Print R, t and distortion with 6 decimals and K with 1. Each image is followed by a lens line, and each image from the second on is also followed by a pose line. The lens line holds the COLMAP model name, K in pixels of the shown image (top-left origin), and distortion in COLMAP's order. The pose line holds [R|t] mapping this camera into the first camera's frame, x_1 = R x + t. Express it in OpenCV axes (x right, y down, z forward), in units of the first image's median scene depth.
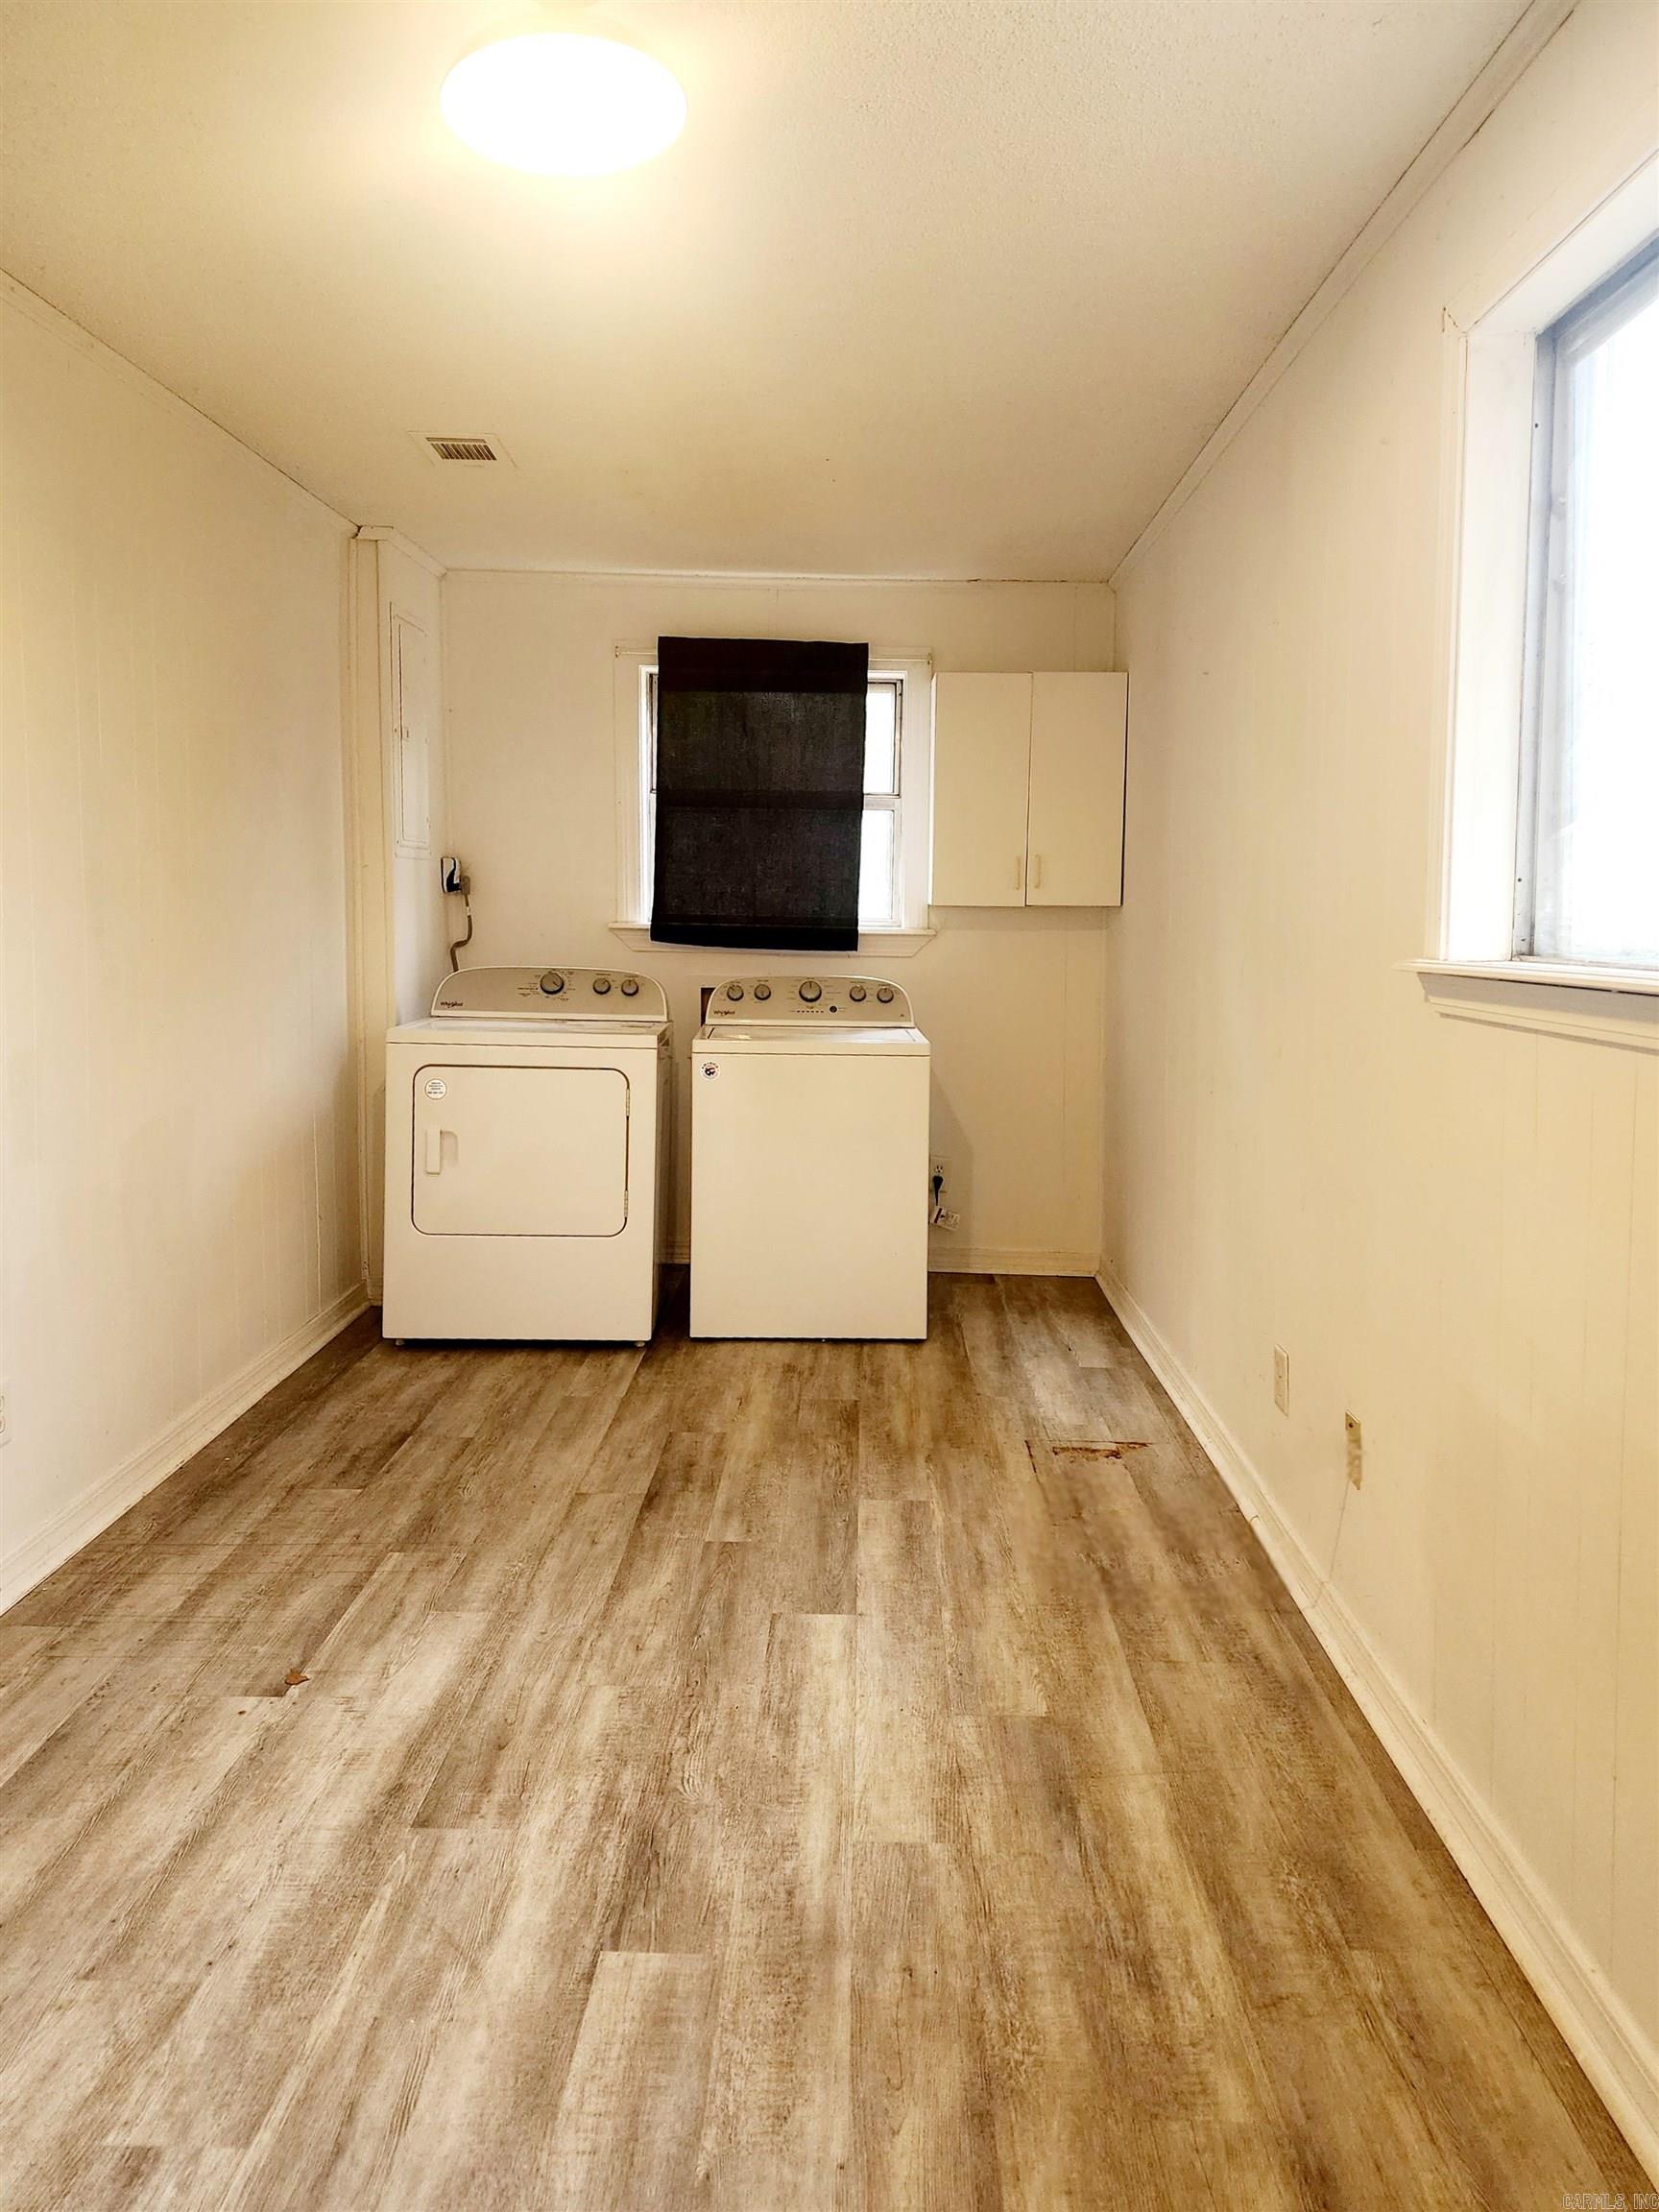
lens RADIAL K [[1481.8, 0, 834.0], [0, 1481.8, 1102.8], [0, 0, 1]] dist [0.038350, -0.008519]
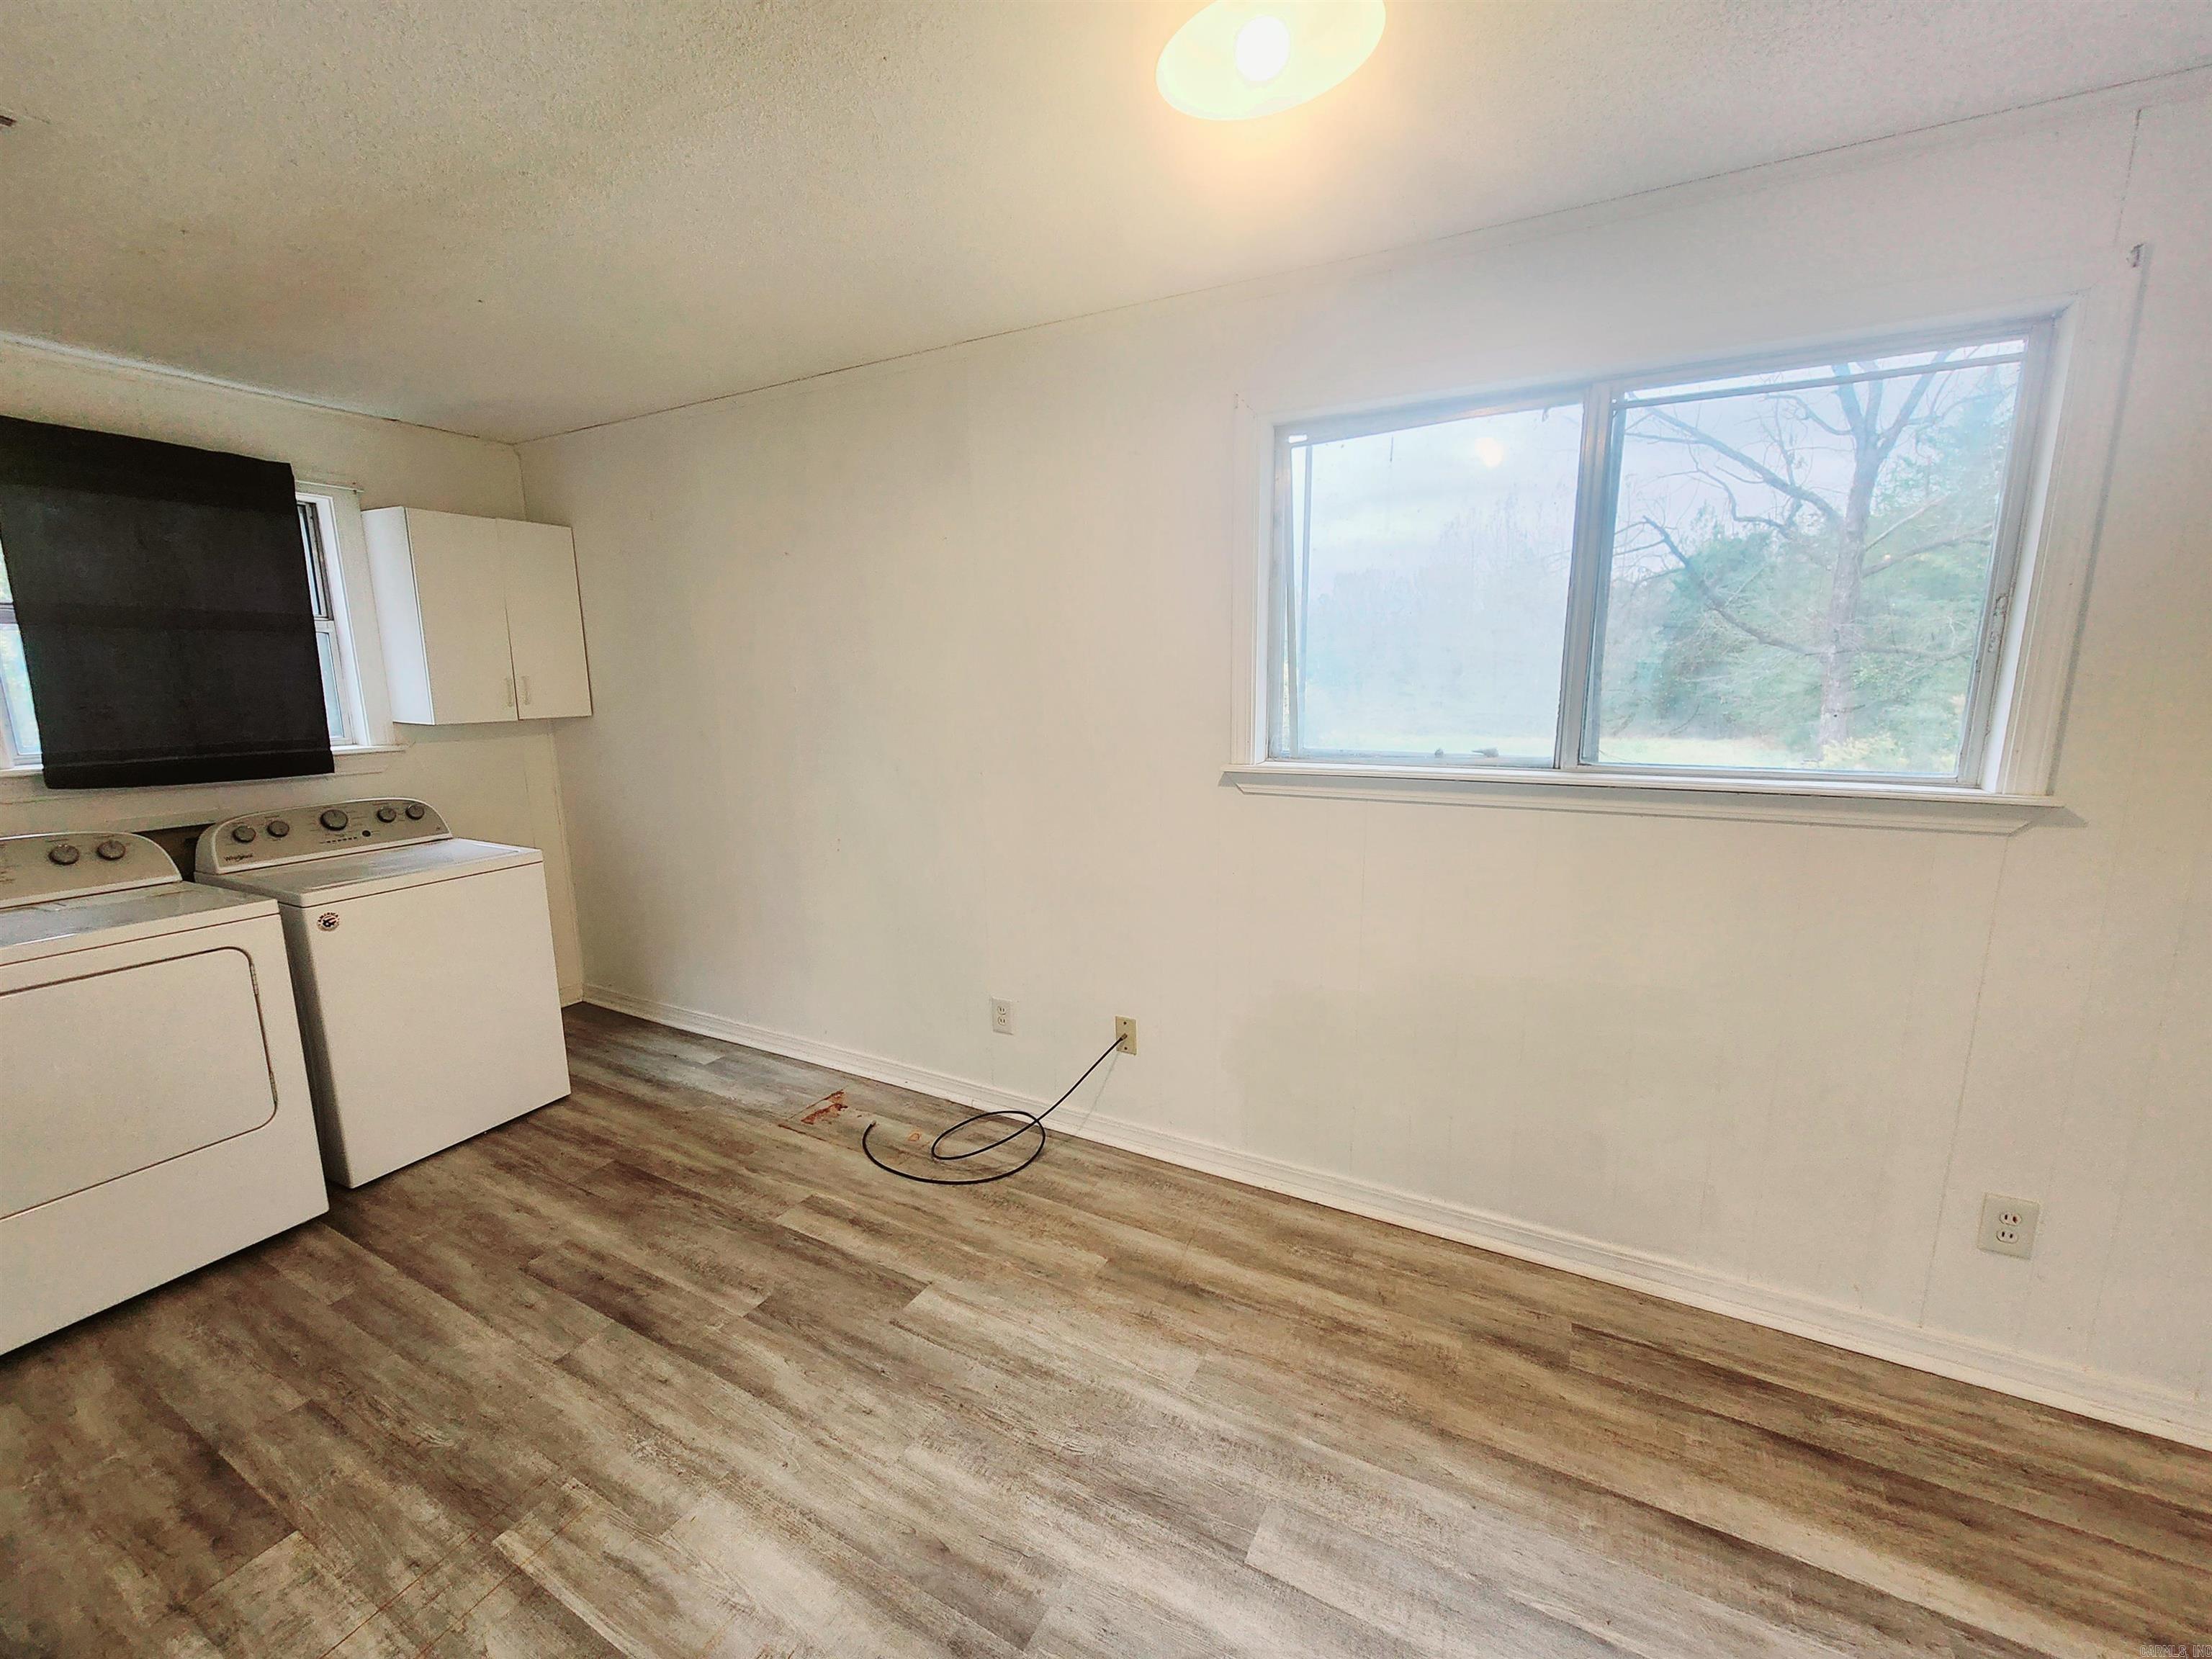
lens RADIAL K [[941.6, 0, 982.6], [0, 941.6, 889.8], [0, 0, 1]] dist [0.003632, 0.001213]
pose [[0.512224, -0.222874, 0.829429, -0.567330], [0.136548, 0.974592, 0.177553, -0.141294], [-0.847927, 0.022310, 0.529643, 0.490514]]
